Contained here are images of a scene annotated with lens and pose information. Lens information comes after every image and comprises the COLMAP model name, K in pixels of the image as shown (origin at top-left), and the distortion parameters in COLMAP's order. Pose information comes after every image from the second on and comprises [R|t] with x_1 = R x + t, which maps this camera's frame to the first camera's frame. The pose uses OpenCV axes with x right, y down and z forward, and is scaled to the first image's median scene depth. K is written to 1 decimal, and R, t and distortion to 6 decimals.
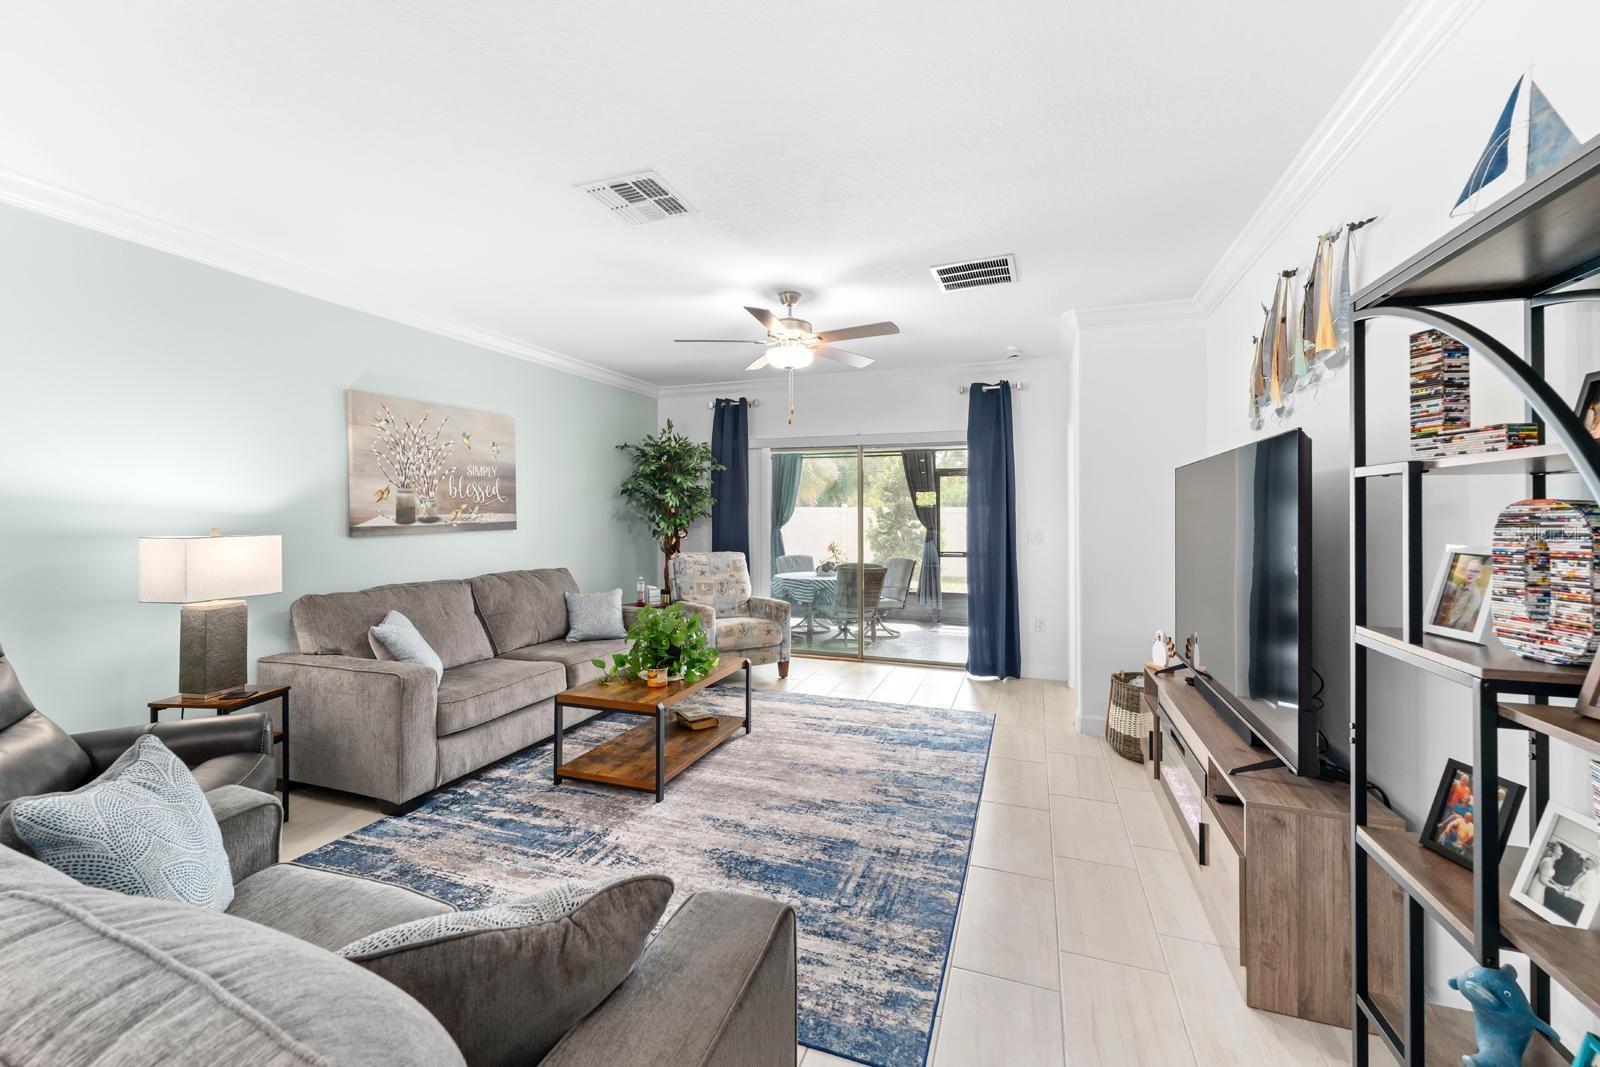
lens RADIAL K [[655.8, 0, 796.5], [0, 655.8, 515.4], [0, 0, 1]] dist [0.001832, 0.000209]
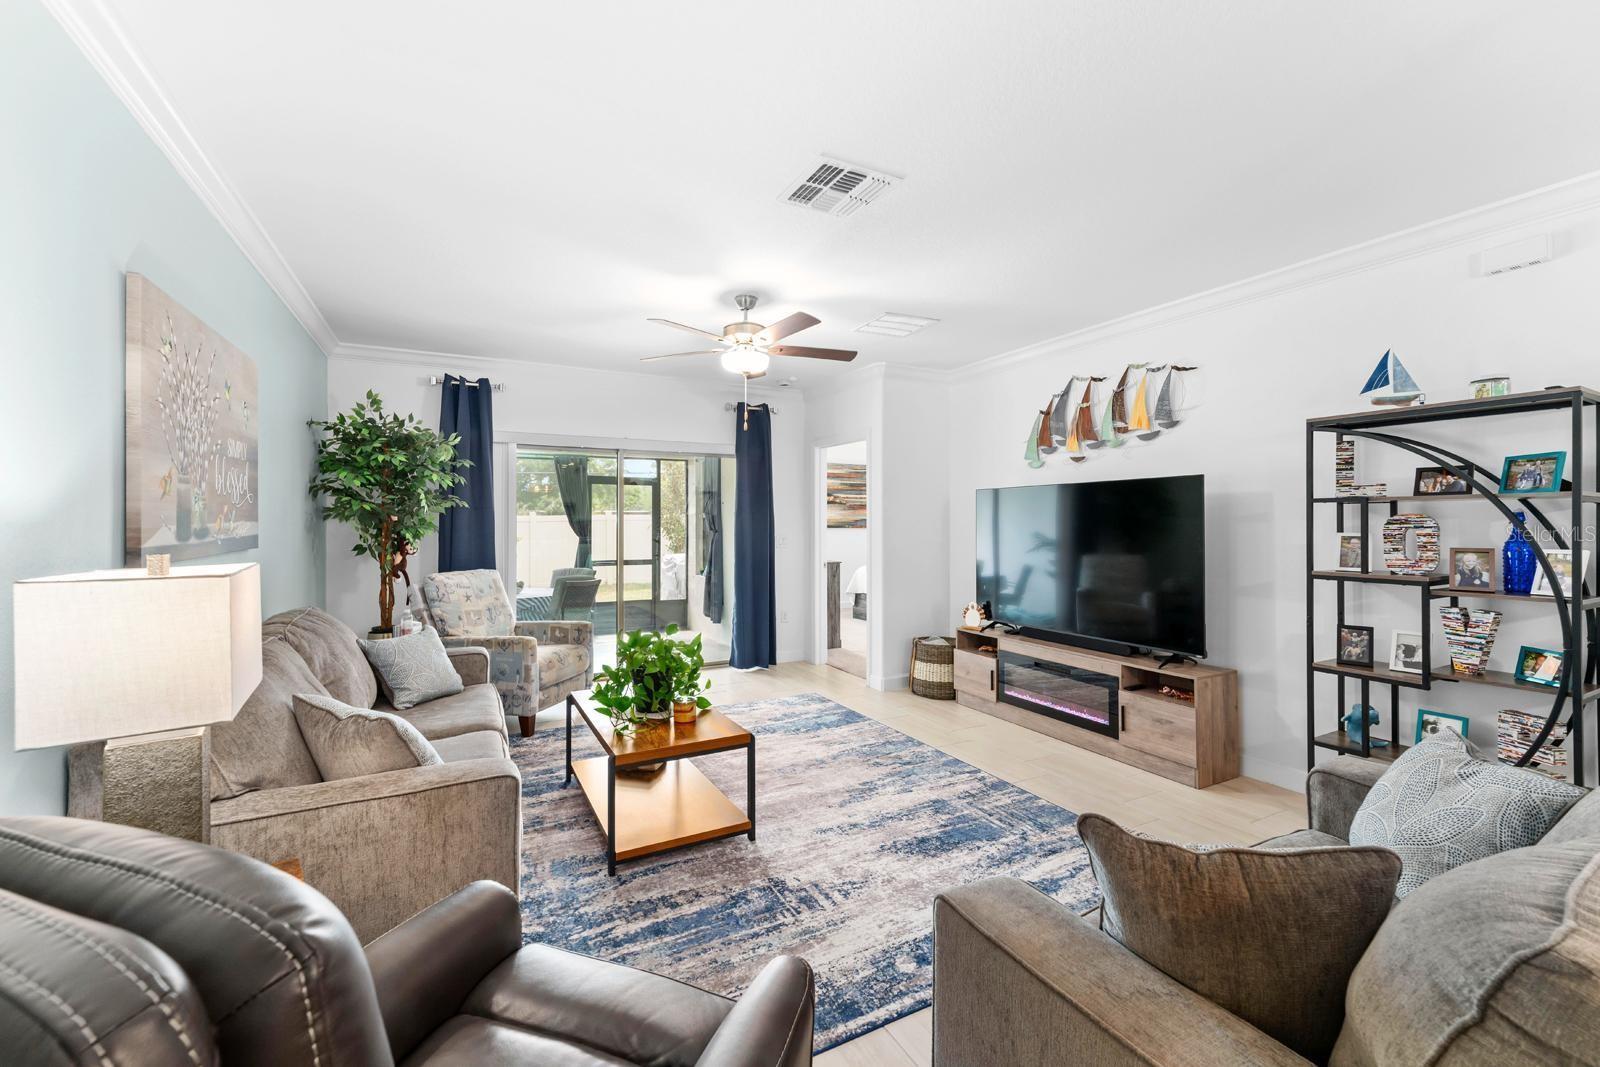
lens RADIAL K [[649.7, 0, 800.1], [0, 649.7, 523.9], [0, 0, 1]] dist [0.000359, -0.000069]
pose [[0.677501, -0.003942, 0.735511, -0.818032], [0.004241, 0.999990, 0.001453, 0.000358], [-0.735509, 0.002135, 0.677511, 0.343434]]
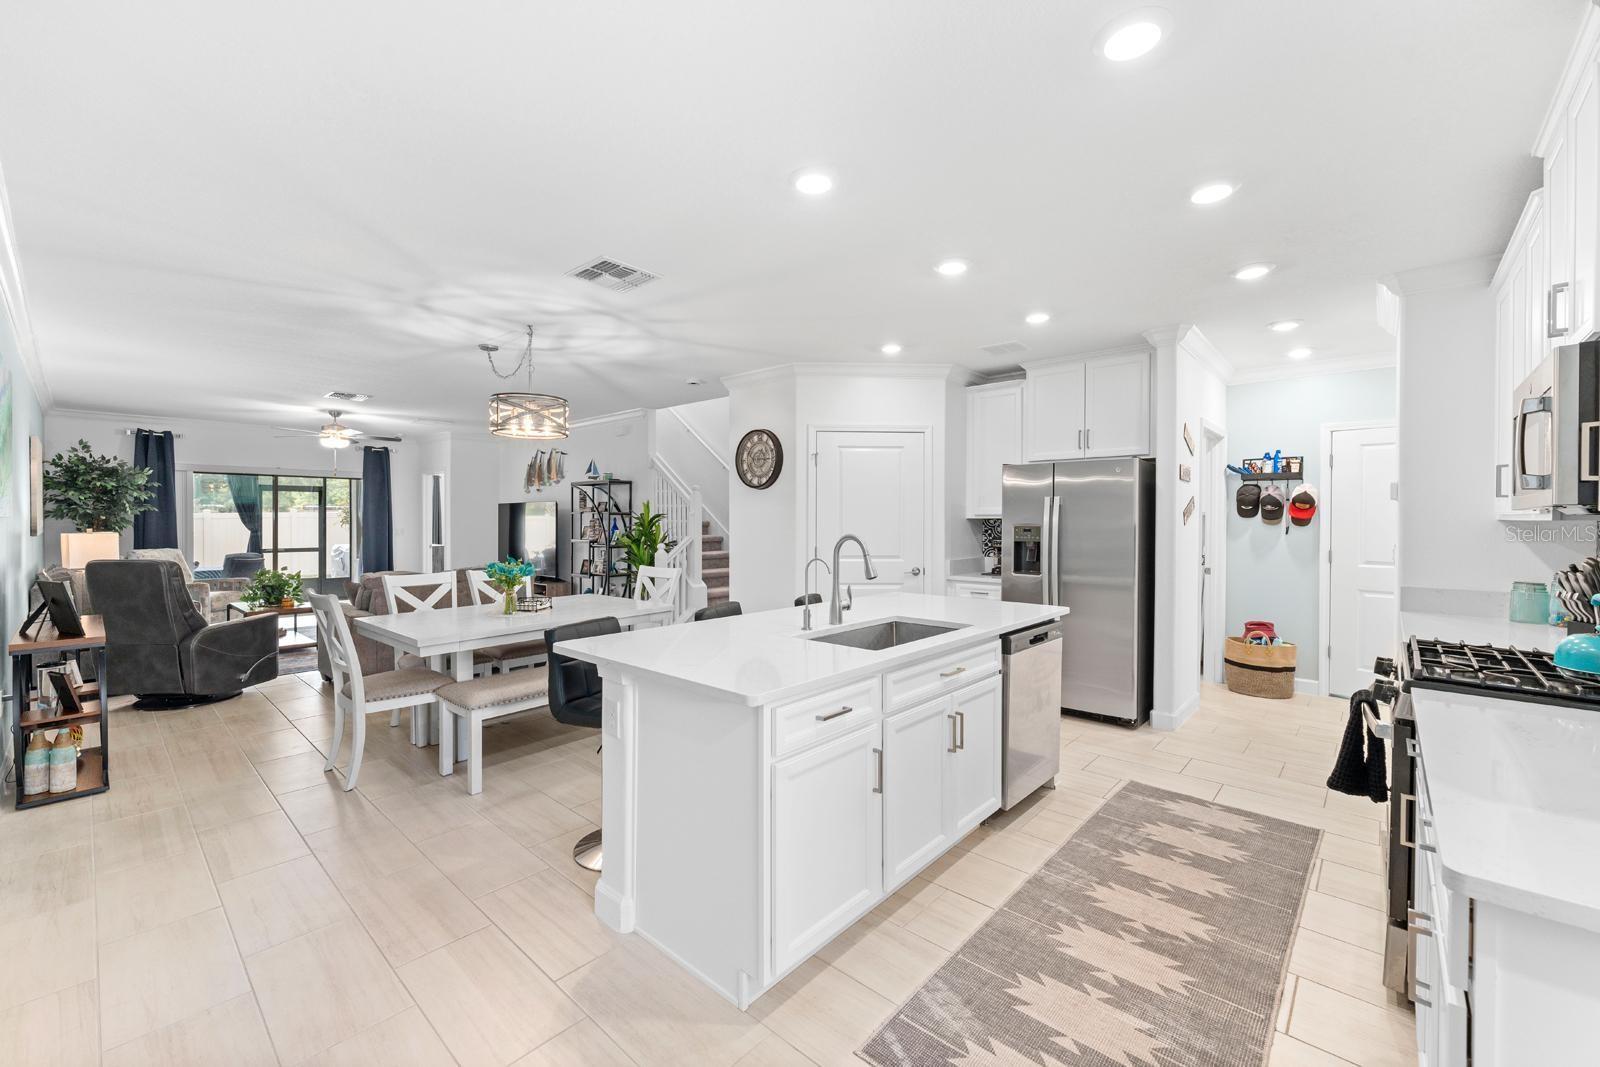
lens RADIAL K [[649.0, 0, 798.6], [0, 649.0, 527.0], [0, 0, 1]] dist [0.001505, -0.000117]
pose [[0.387820, -0.013003, 0.921643, -1.587669], [0.000761, 0.999905, 0.013786, -0.009270], [-0.921735, -0.004645, 0.387793, -1.333939]]
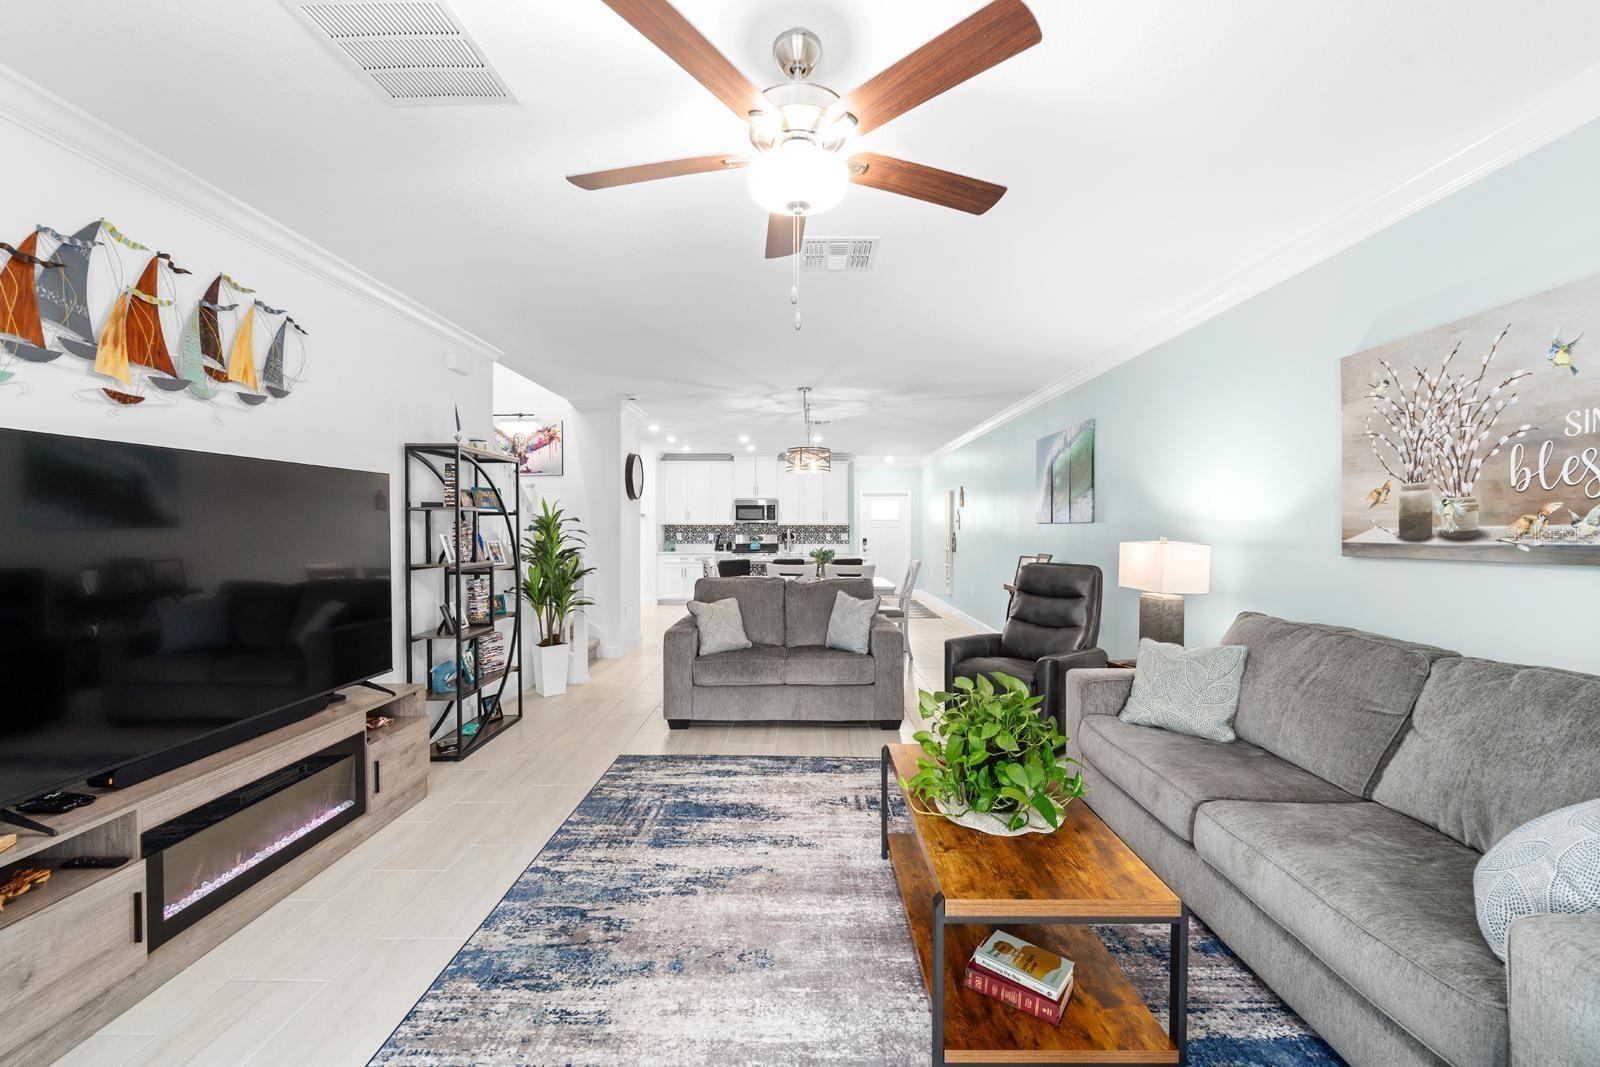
lens RADIAL K [[649.0, 0, 798.6], [0, 649.0, 527.0], [0, 0, 1]] dist [0.001505, -0.000117]
pose [[-0.946305, -0.001939, -0.323270, 0.174341], [-0.003040, 0.999991, 0.002900, -0.000013], [0.323262, 0.003727, -0.946302, 1.766775]]
